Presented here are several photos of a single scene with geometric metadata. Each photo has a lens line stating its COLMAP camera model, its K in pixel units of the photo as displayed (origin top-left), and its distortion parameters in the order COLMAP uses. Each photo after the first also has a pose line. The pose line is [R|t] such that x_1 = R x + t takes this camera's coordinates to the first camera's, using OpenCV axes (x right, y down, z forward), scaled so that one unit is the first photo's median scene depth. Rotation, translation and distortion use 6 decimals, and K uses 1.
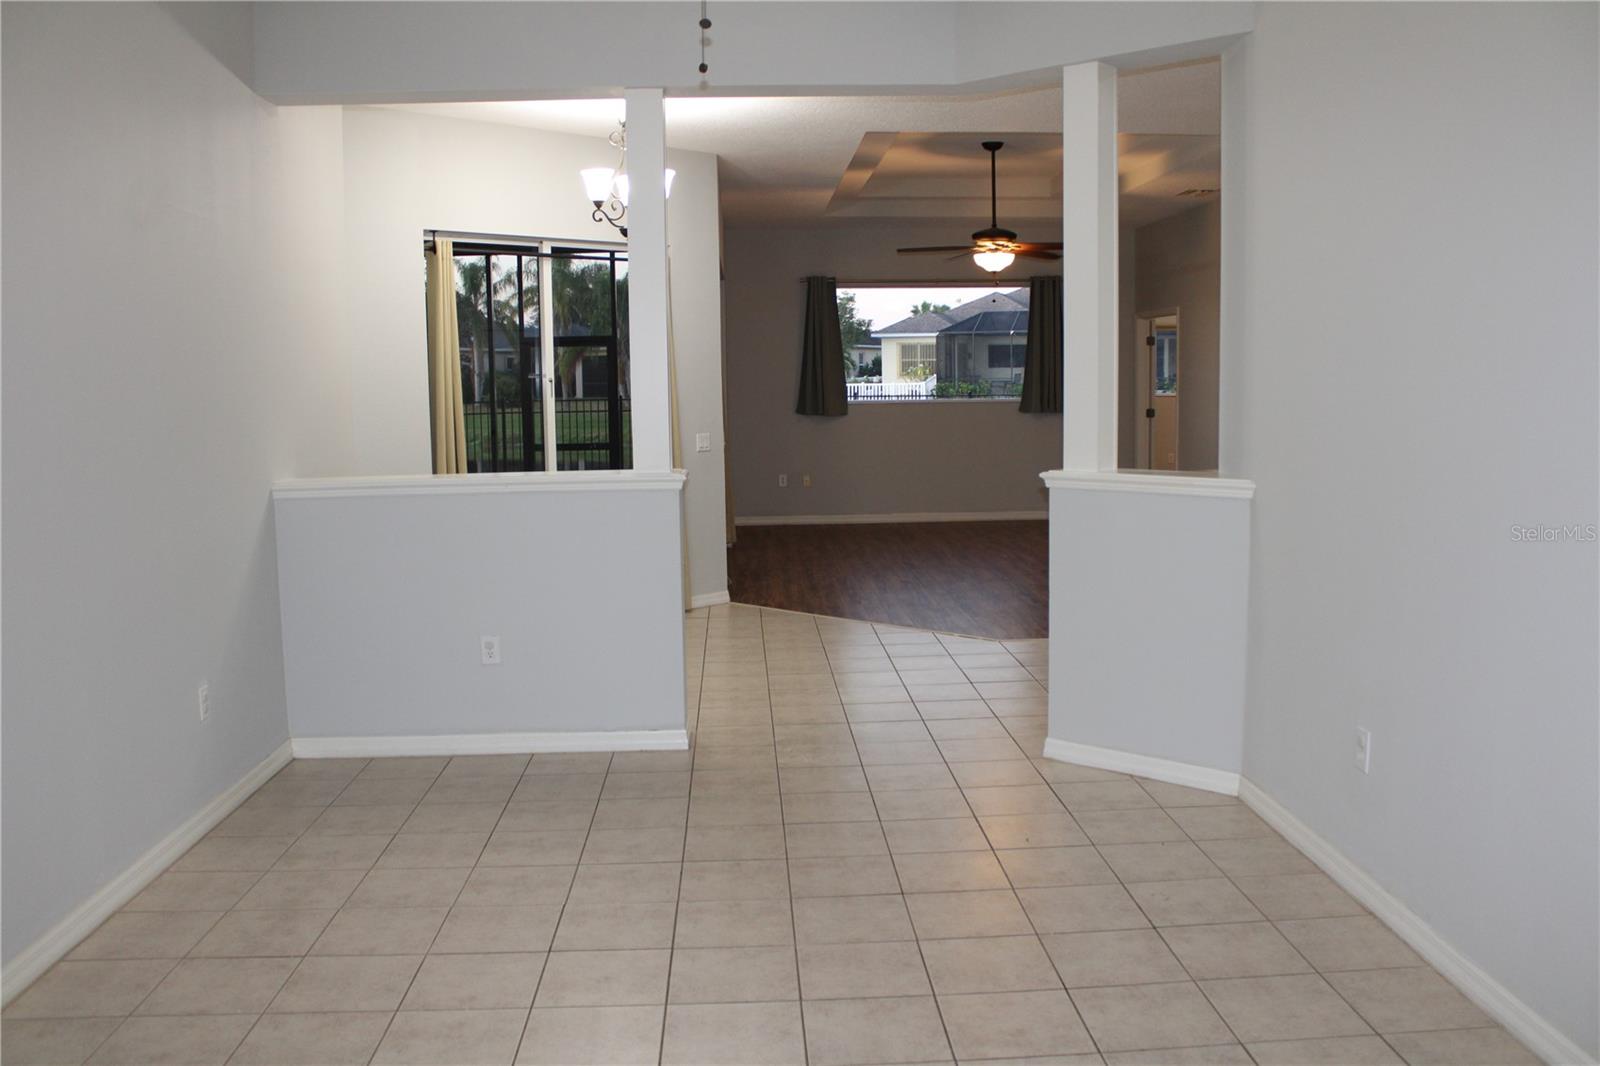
lens RADIAL K [[1340.9, 0, 812.0], [0, 1340.9, 537.5], [0, 0, 1]] dist [-0.156859, 0.139337]
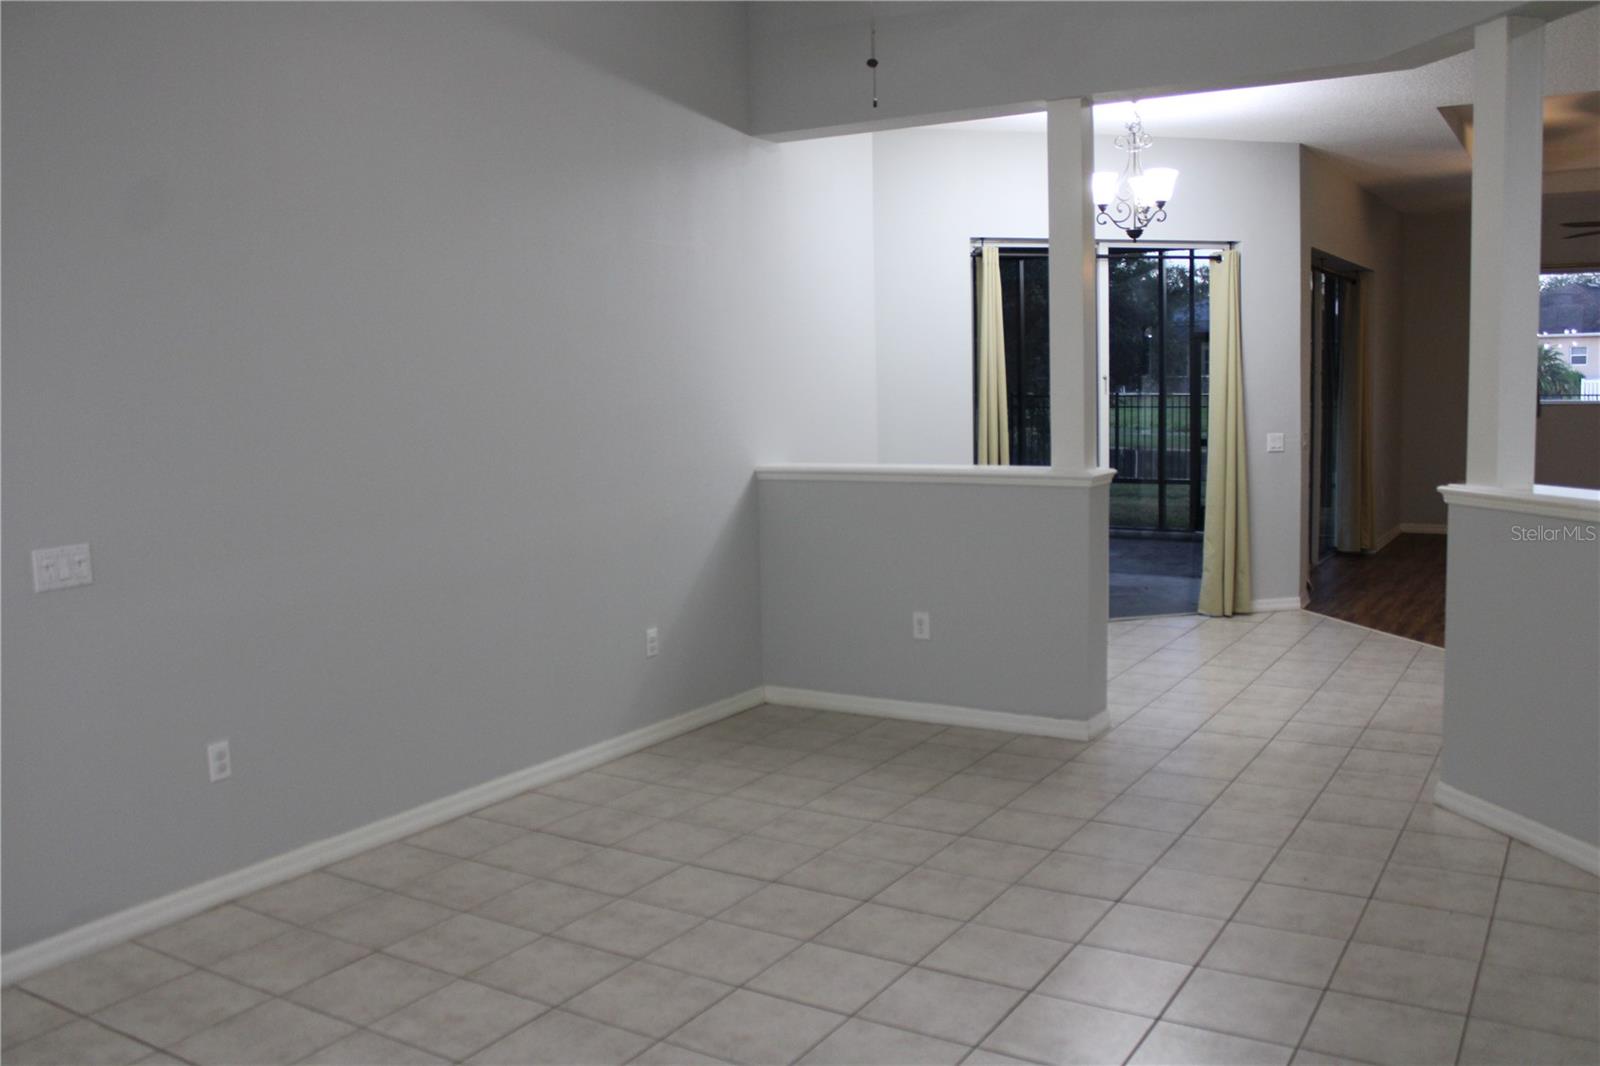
lens RADIAL K [[1340.9, 0, 801.7], [0, 1340.9, 521.4], [0, 0, 1]] dist [-0.156859, 0.139337]
pose [[0.824528, 0.057197, -0.562923, 0.311181], [-0.060133, 0.998101, 0.013336, -0.010633], [0.562617, 0.022854, 0.826402, 0.034346]]
